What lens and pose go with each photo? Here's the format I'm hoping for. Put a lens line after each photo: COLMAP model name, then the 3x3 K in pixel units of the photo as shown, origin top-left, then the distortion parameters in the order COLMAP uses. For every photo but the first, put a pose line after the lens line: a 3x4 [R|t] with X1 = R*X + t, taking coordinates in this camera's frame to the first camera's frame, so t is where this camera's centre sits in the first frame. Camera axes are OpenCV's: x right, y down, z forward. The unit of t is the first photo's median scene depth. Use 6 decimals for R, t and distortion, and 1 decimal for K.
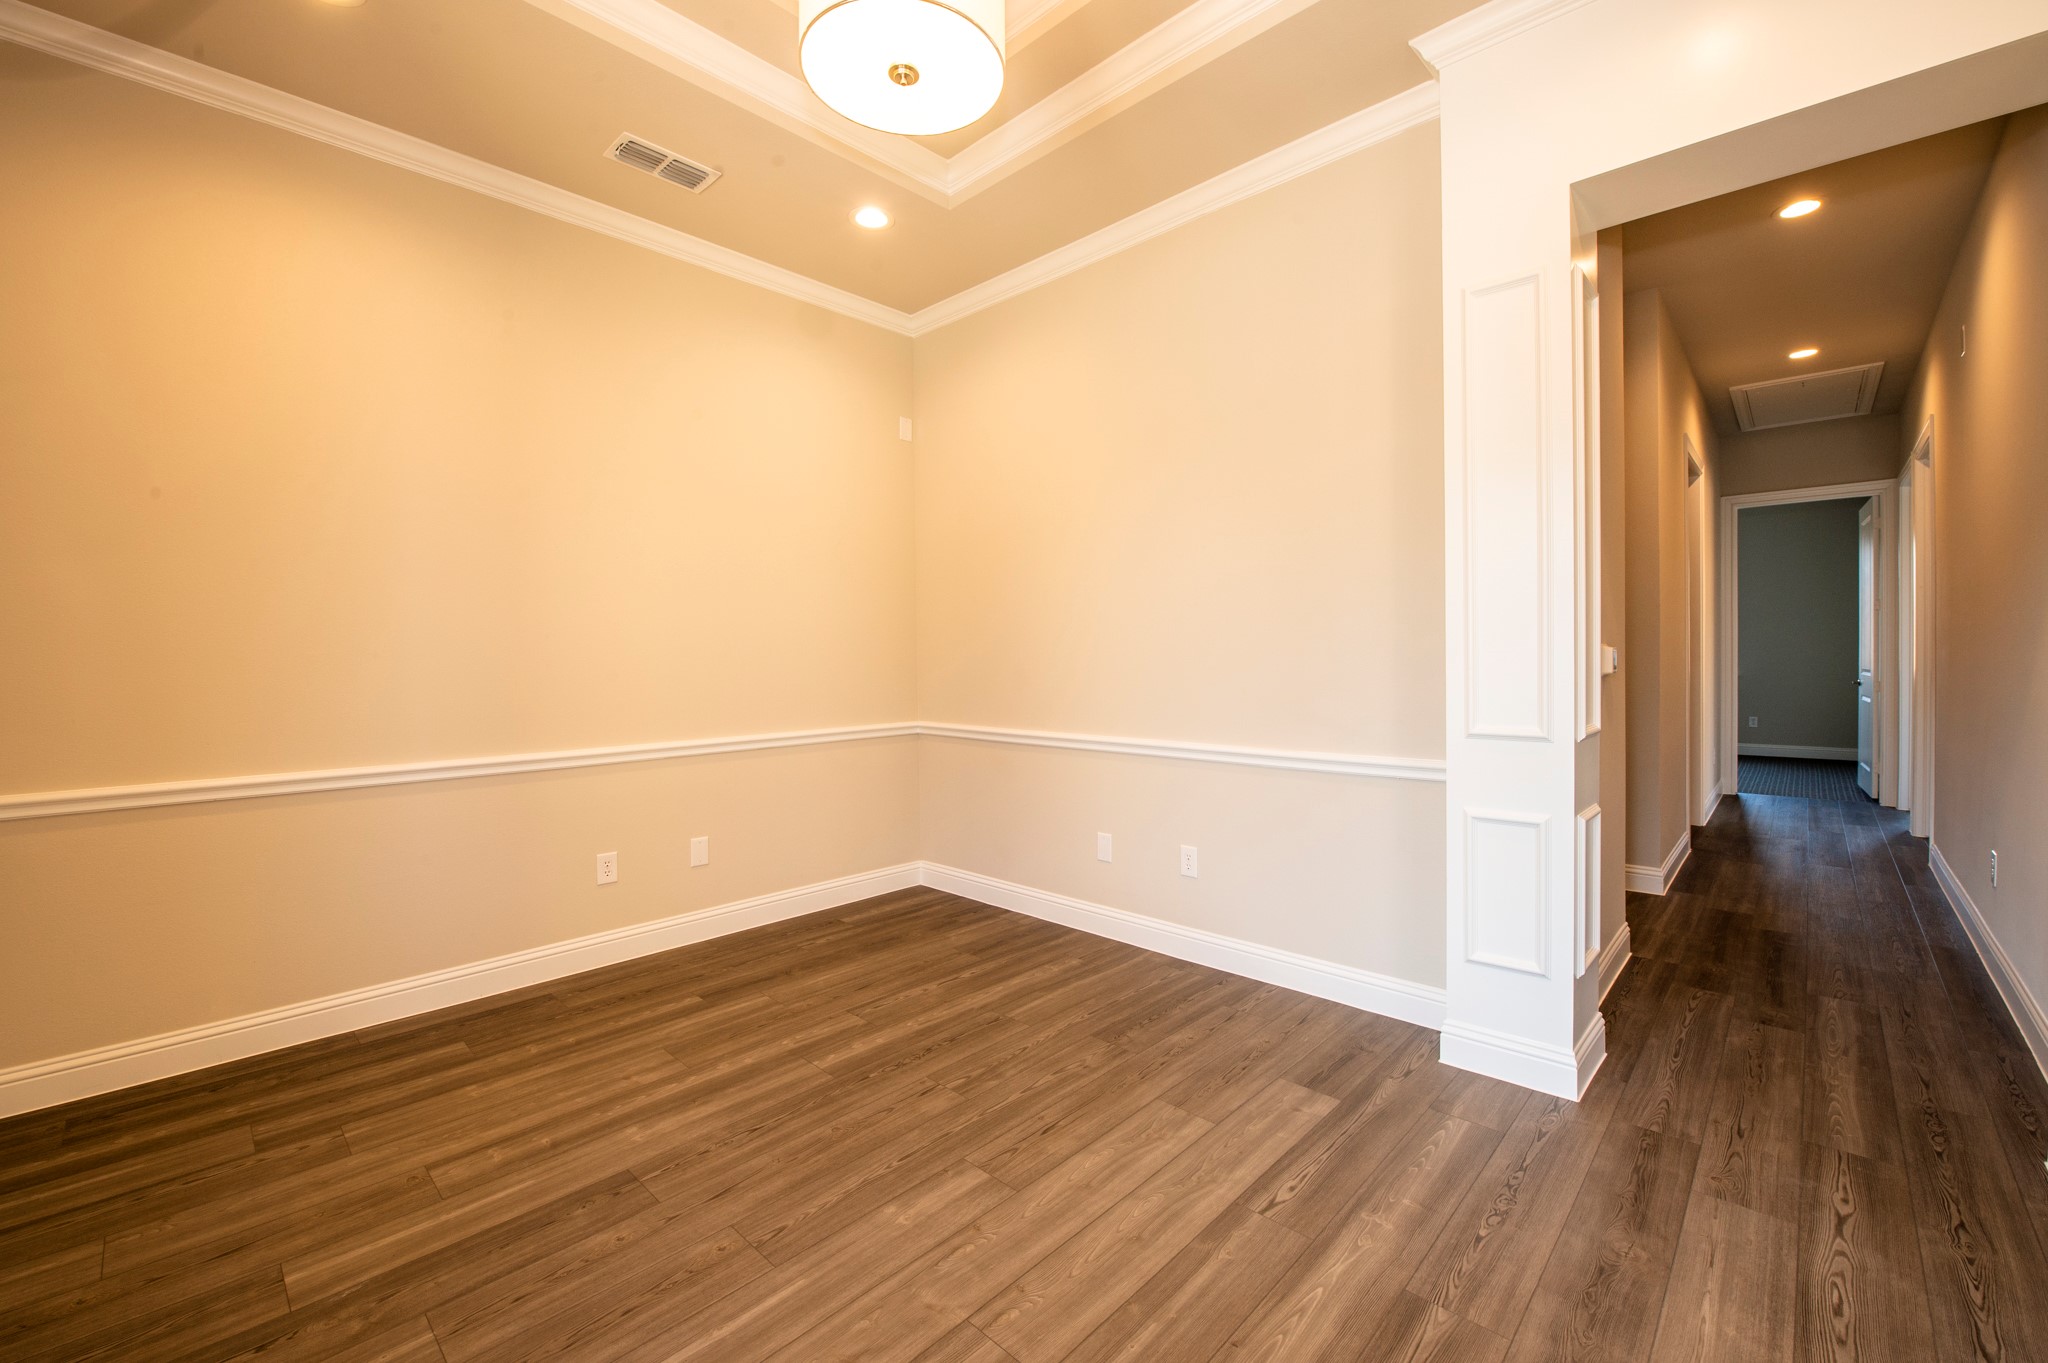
lens RADIAL K [[853.8, 0, 1033.4], [0, 853.8, 661.8], [0, 0, 1]] dist [-0.010506, -0.006791]
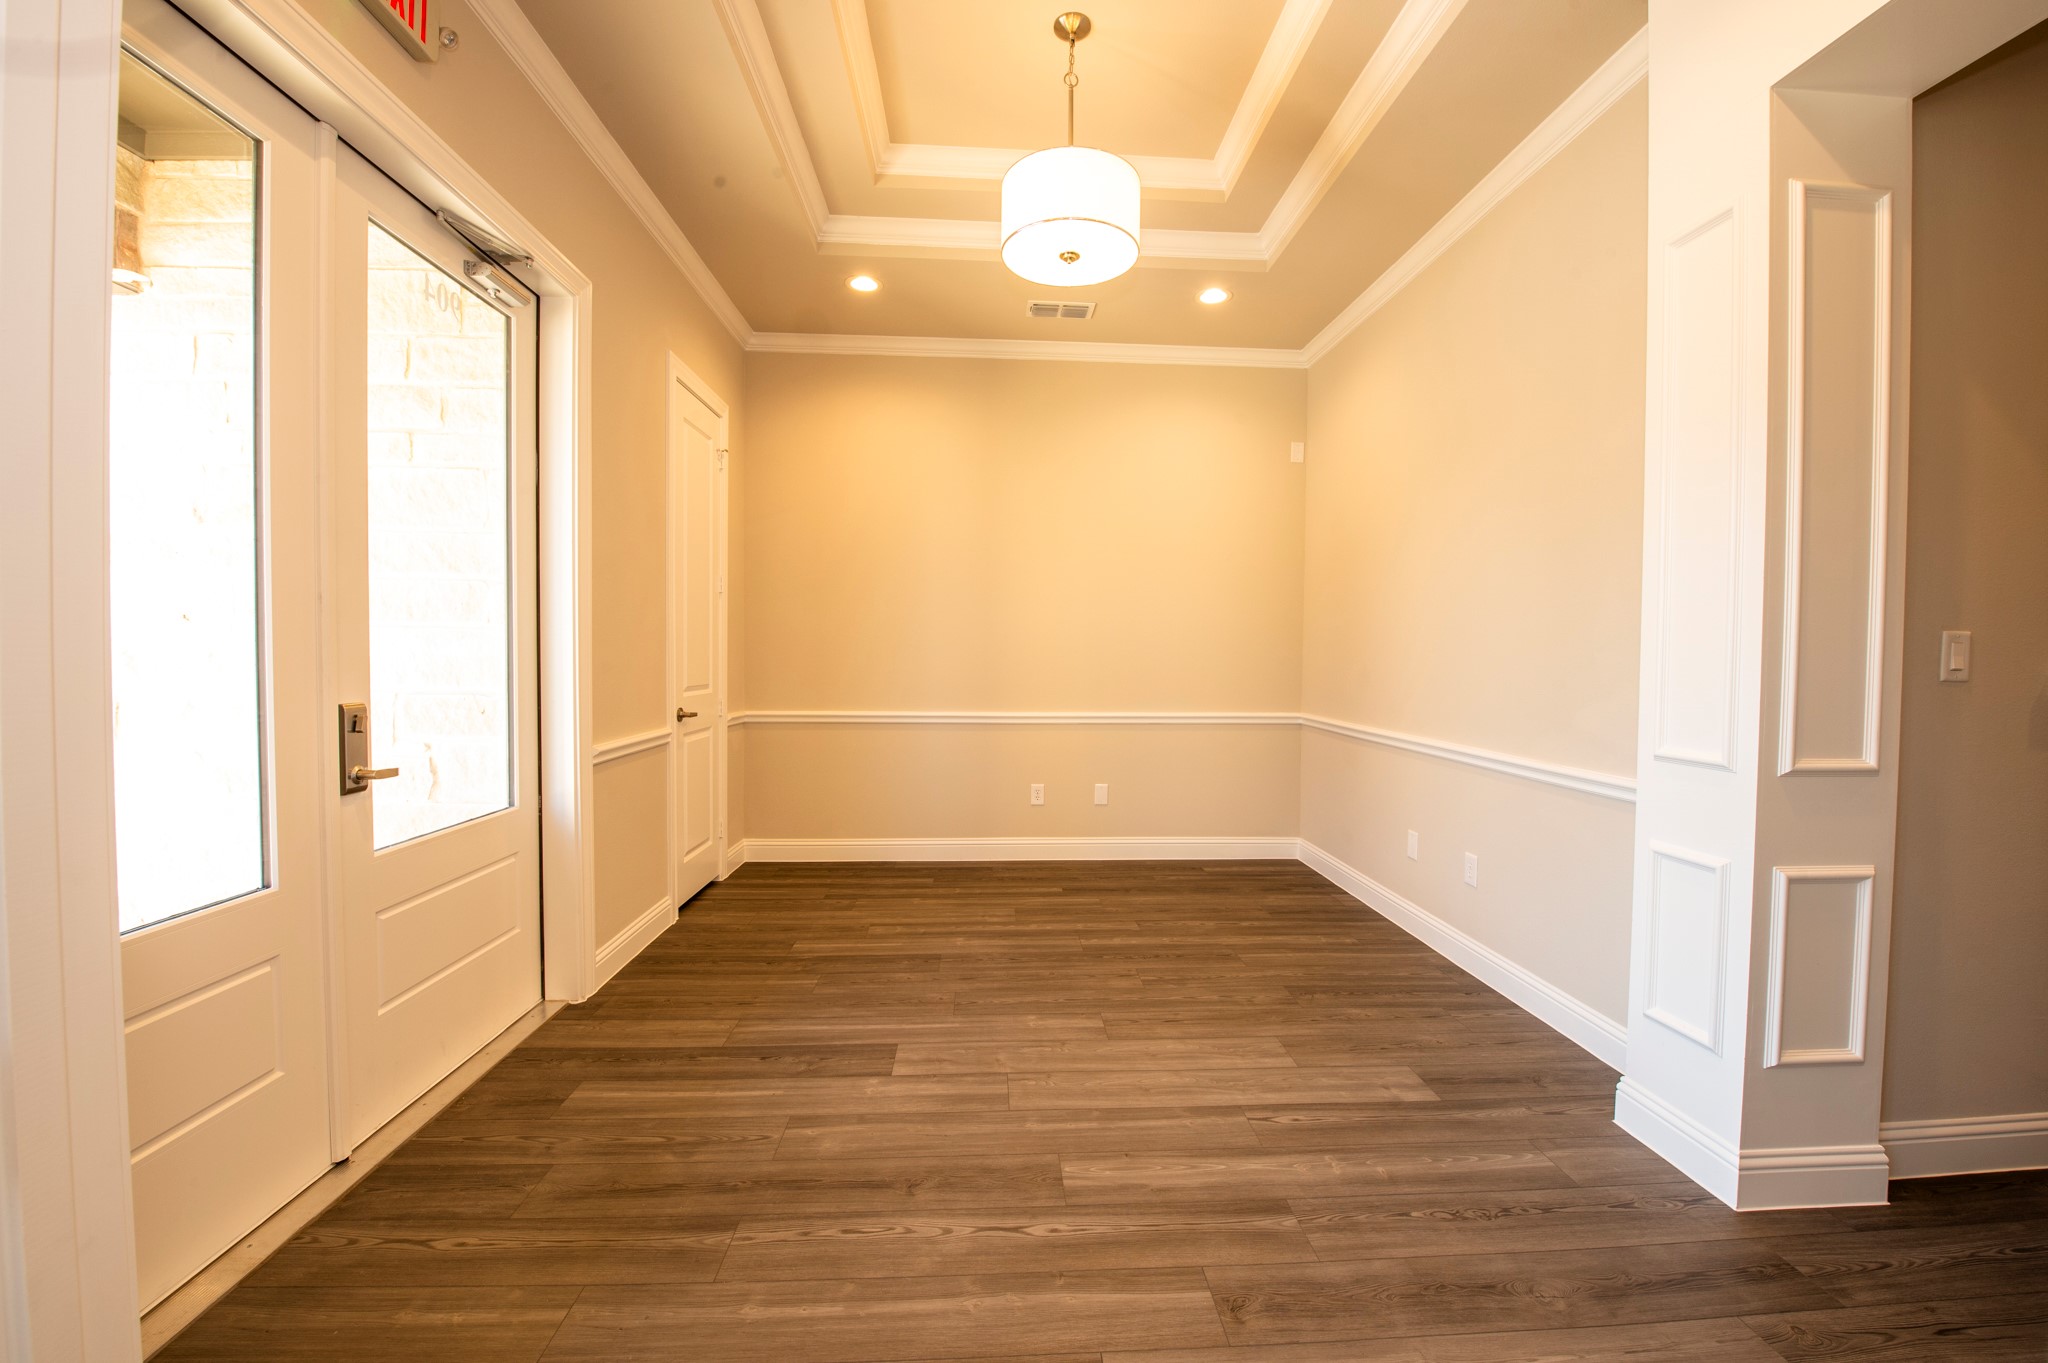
lens RADIAL K [[853.8, 0, 1033.4], [0, 853.8, 661.8], [0, 0, 1]] dist [-0.010506, -0.006791]
pose [[0.703582, 0.024367, -0.710196, 0.709117], [-0.020288, 0.999693, 0.014200, -0.010720], [0.710324, 0.004417, 0.703860, -0.060175]]
